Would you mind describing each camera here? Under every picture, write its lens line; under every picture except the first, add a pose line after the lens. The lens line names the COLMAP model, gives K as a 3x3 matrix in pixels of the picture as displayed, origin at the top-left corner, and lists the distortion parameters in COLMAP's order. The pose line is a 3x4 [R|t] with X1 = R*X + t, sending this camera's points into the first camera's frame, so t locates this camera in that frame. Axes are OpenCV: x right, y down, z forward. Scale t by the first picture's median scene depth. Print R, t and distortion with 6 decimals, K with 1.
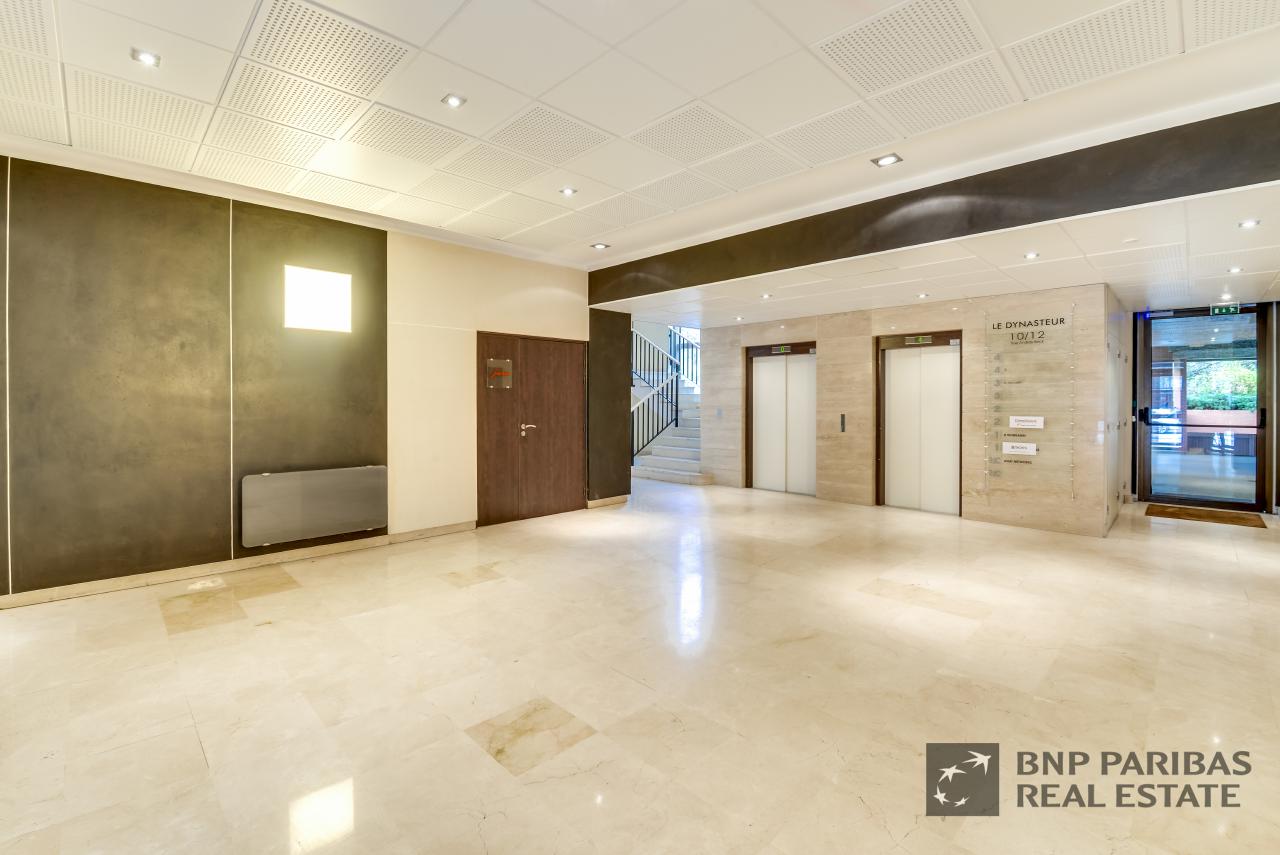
lens RADIAL K [[558.6, 0, 638.4], [0, 558.6, 402.8], [0, 0, 1]] dist [0.014529, -0.000130]
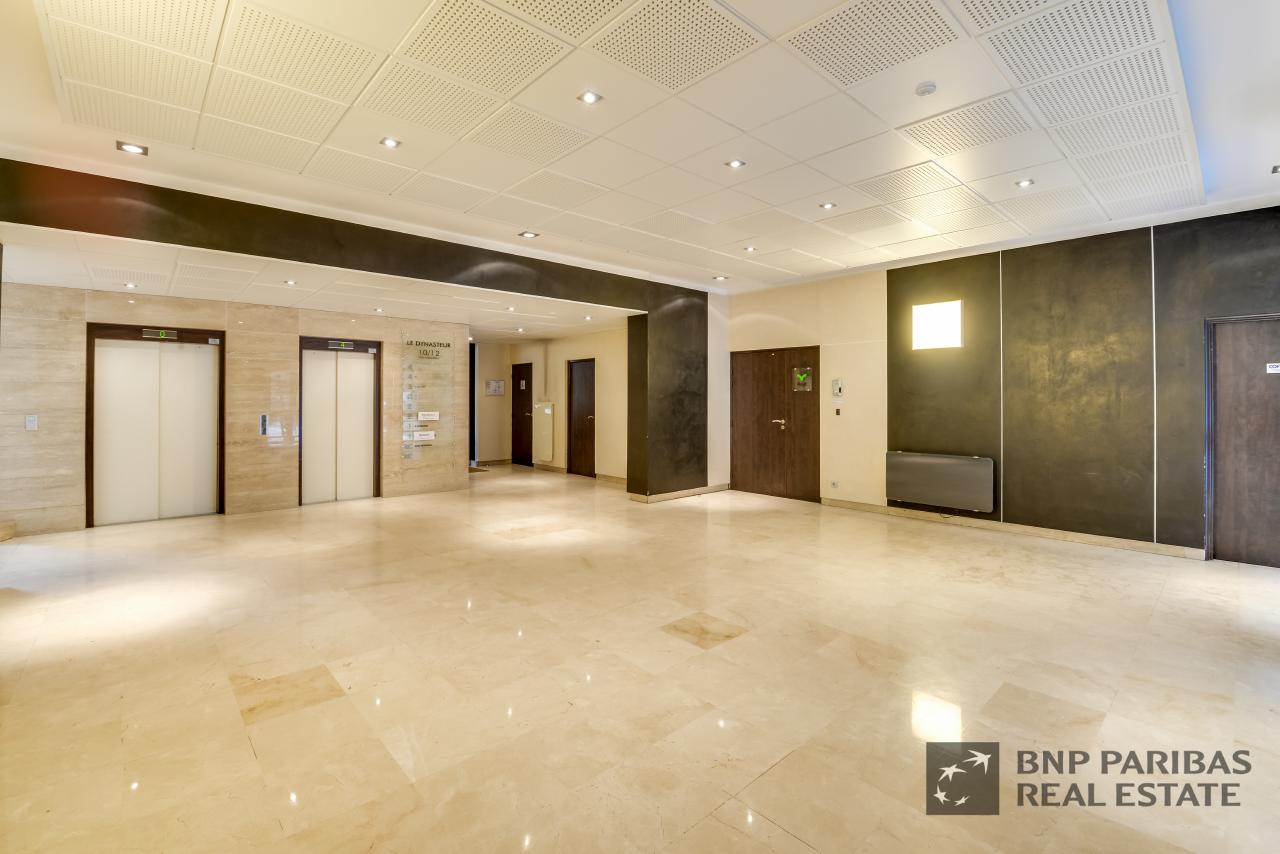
lens RADIAL K [[555.7, 0, 638.3], [0, 555.7, 397.6], [0, 0, 1]] dist [-0.041936, -0.000060]
pose [[0.024489, 0.006832, 0.999677, -0.627686], [0.008637, 0.999938, -0.007045, 0.003577], [-0.999663, 0.008807, 0.024429, 0.443990]]
